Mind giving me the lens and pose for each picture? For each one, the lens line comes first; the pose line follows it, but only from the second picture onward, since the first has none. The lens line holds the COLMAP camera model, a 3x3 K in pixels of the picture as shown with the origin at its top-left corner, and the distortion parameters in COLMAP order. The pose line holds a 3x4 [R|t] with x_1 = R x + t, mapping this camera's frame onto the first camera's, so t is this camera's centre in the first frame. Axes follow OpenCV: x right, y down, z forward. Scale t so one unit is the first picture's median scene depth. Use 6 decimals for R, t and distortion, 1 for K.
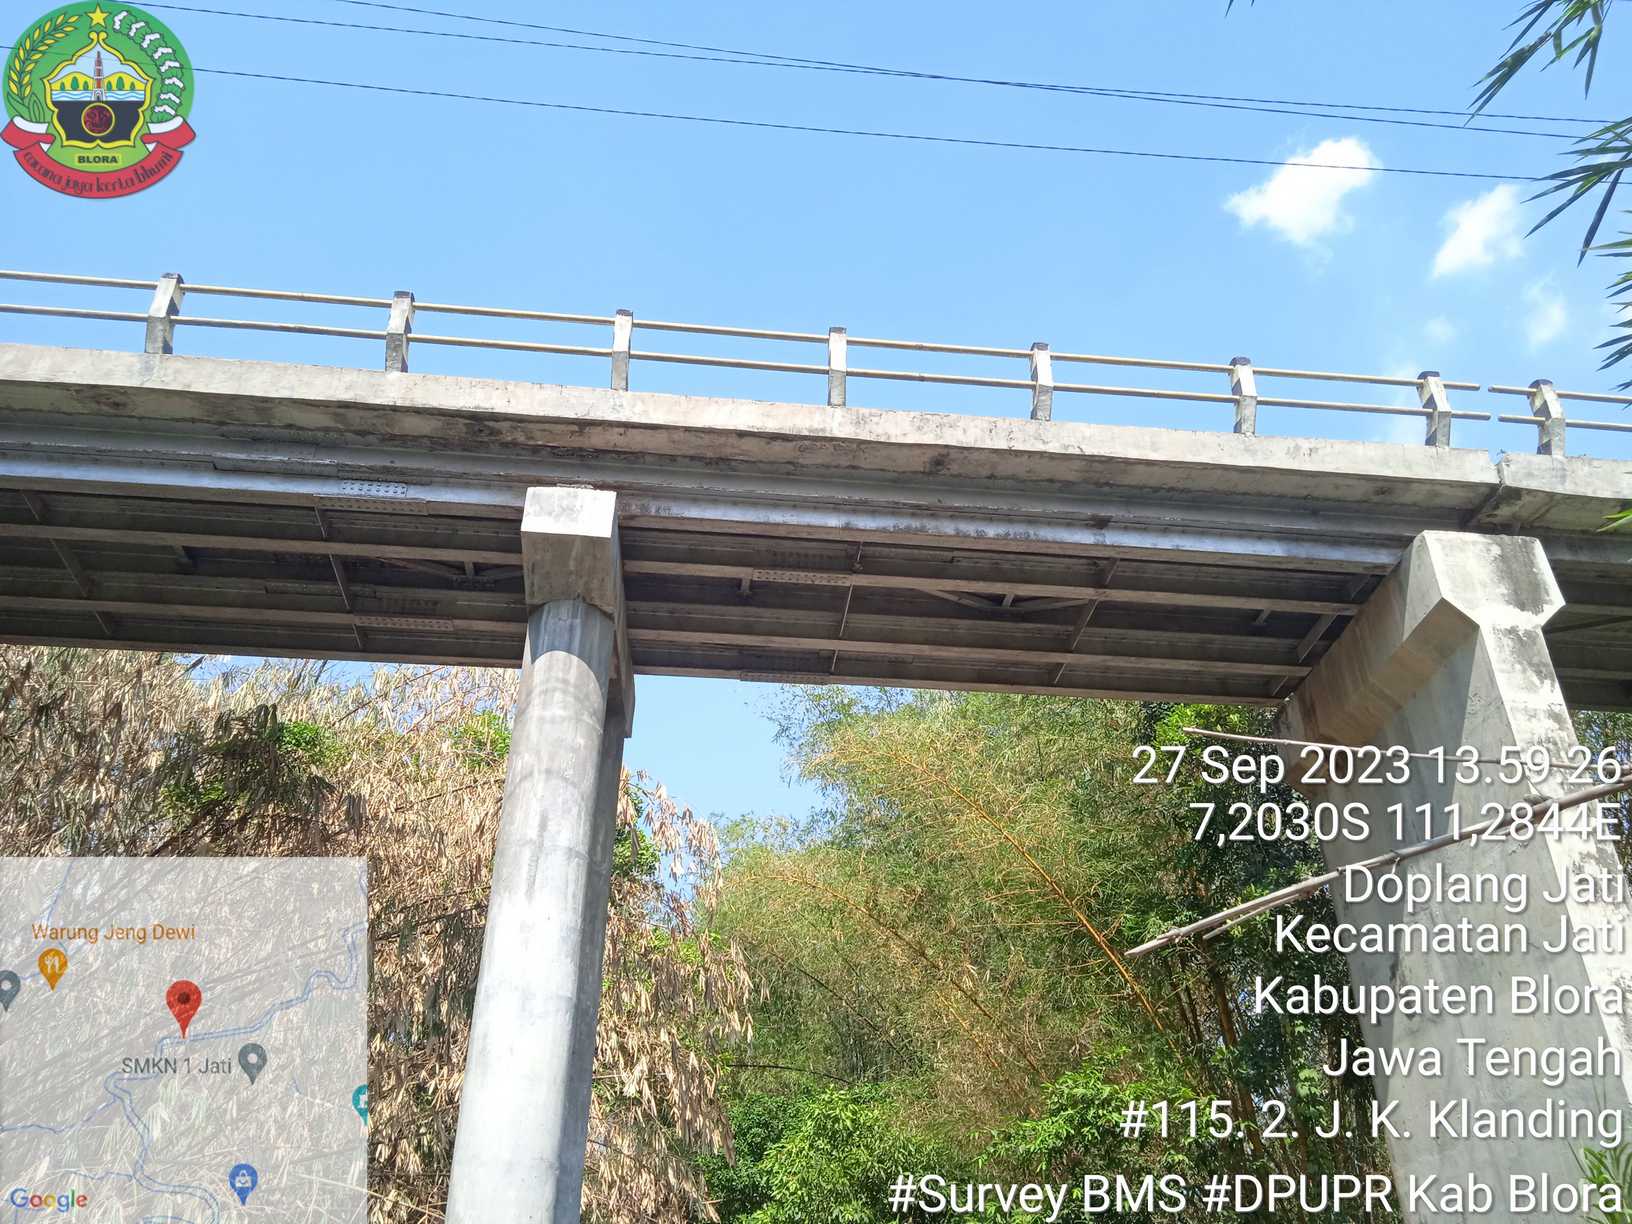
lens RADIAL K [[1371.7, 0, 820.5], [0, 1371.7, 616.8], [0, 0, 1]] dist [0.072667, -0.076916]
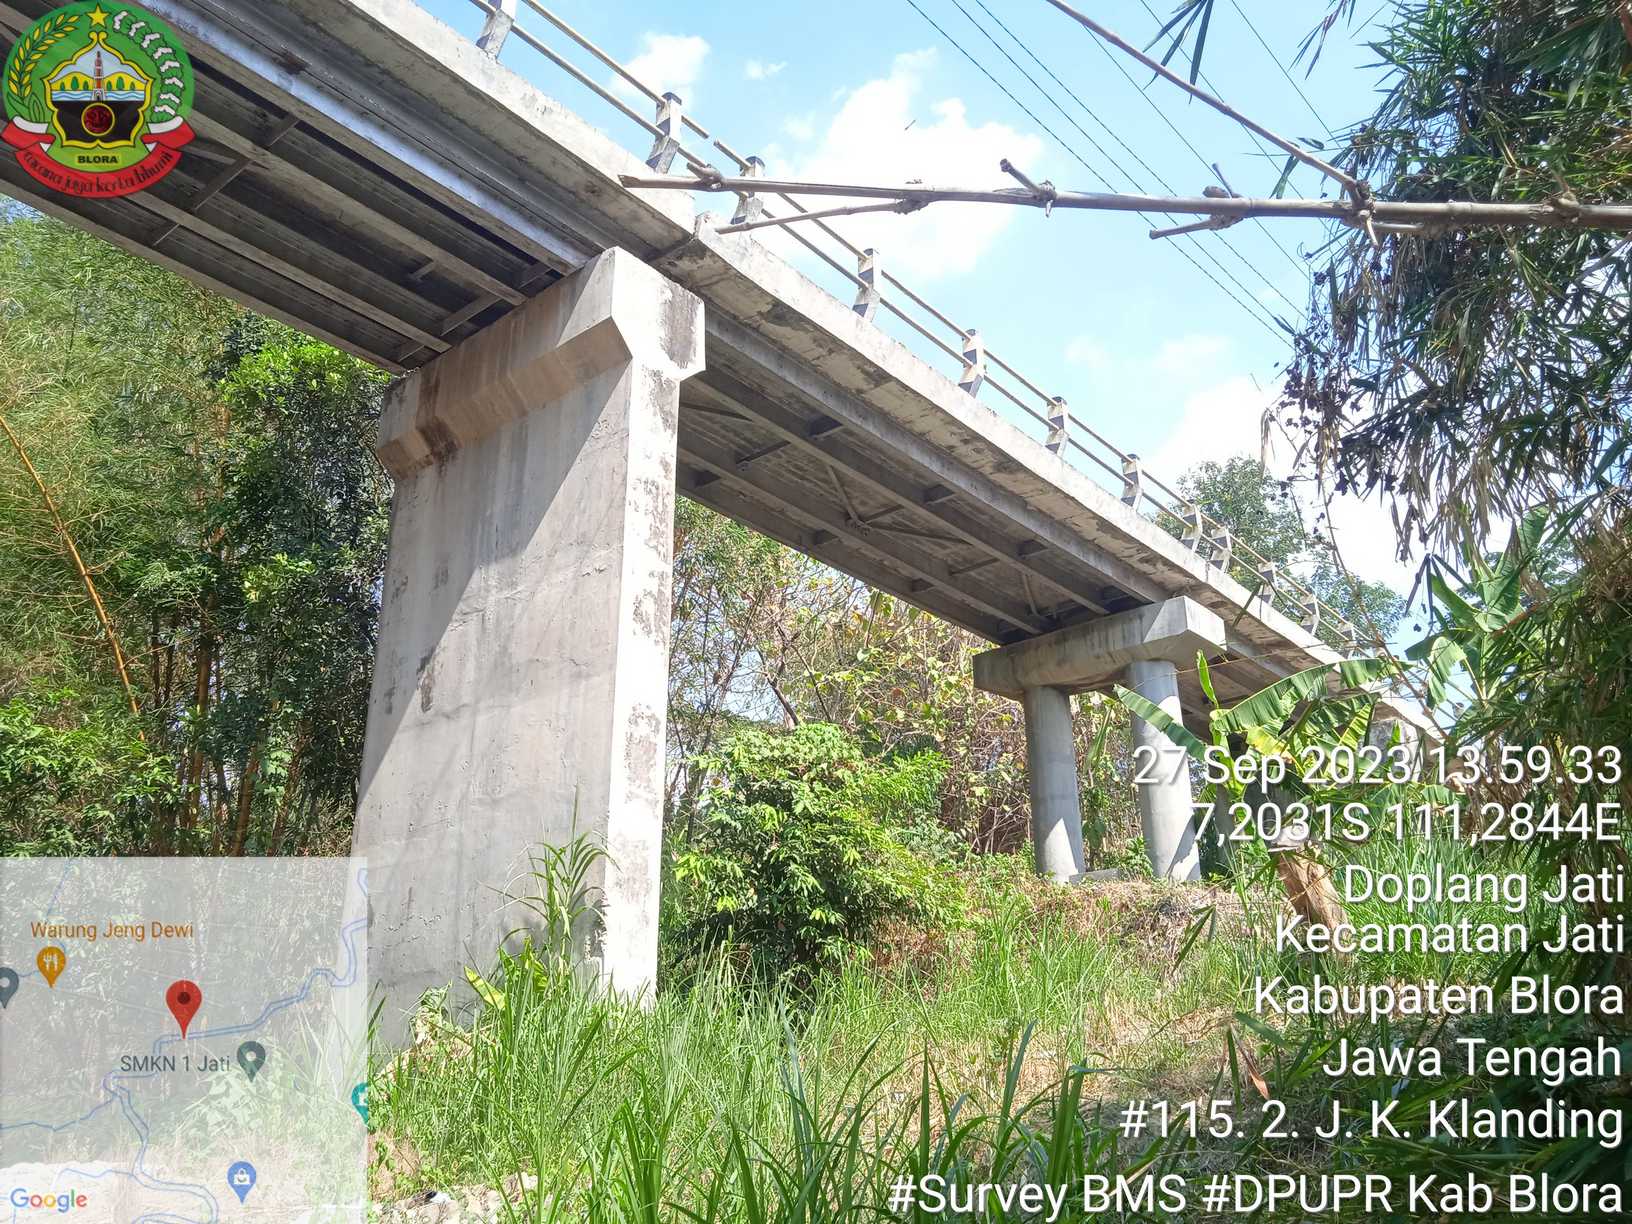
lens RADIAL K [[1371.7, 0, 820.5], [0, 1371.7, 616.8], [0, 0, 1]] dist [0.072667, -0.076916]
pose [[0.732391, 0.251687, 0.632659, -0.003472], [-0.367268, 0.928439, 0.055809, 0.071132], [-0.573339, -0.273230, 0.772417, 0.106154]]
